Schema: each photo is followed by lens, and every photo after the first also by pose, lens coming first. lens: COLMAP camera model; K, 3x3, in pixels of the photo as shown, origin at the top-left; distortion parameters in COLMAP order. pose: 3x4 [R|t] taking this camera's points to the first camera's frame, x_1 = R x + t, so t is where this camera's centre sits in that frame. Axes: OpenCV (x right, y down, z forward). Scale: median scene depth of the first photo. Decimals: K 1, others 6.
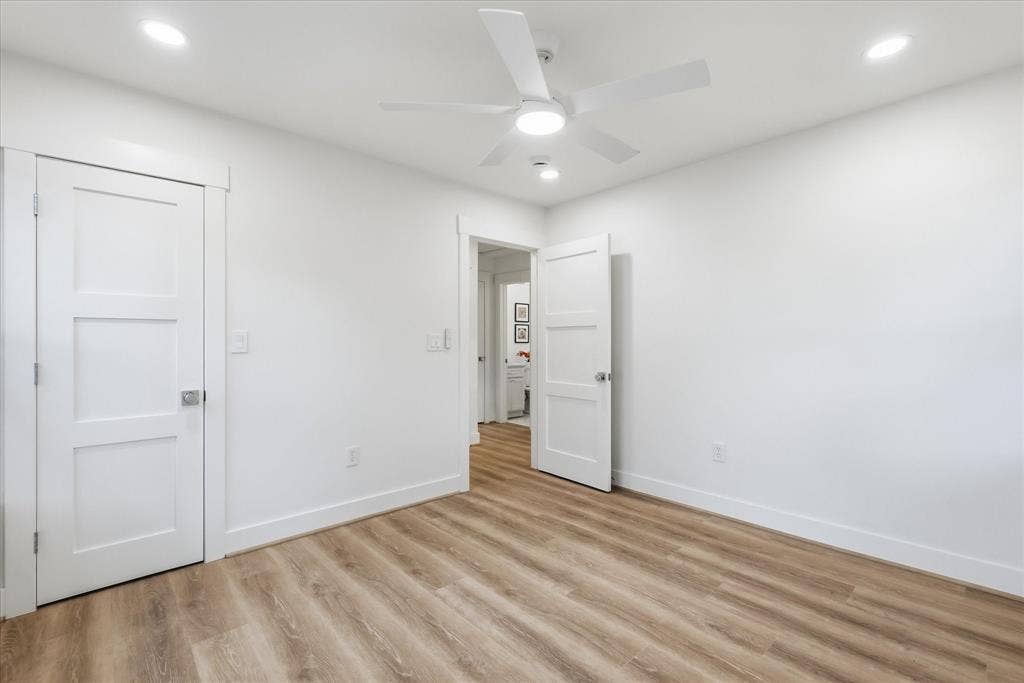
lens RADIAL K [[451.1, 0, 512.0], [0, 451.1, 341.5], [0, 0, 1]] dist [0.001013, -0.000067]
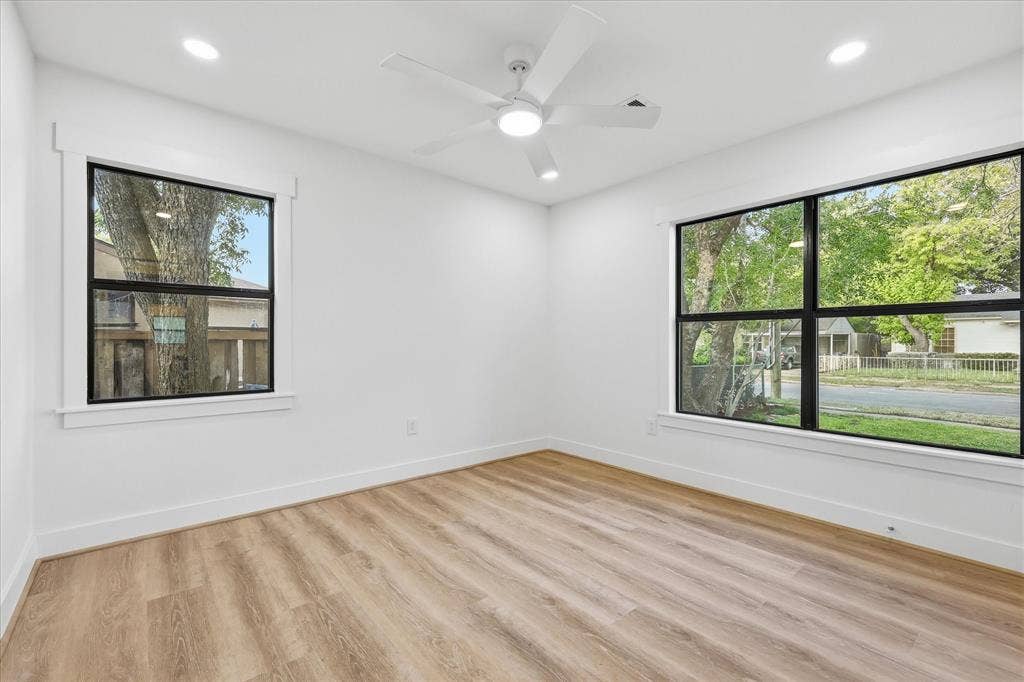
lens RADIAL K [[451.1, 0, 512.0], [0, 451.1, 341.0], [0, 0, 1]] dist [0.001013, -0.000067]
pose [[-0.998960, 0.001945, 0.045552, 0.028761], [0.001903, 0.999998, -0.000966, 0.051985], [-0.045554, -0.000878, -0.998961, 1.909884]]
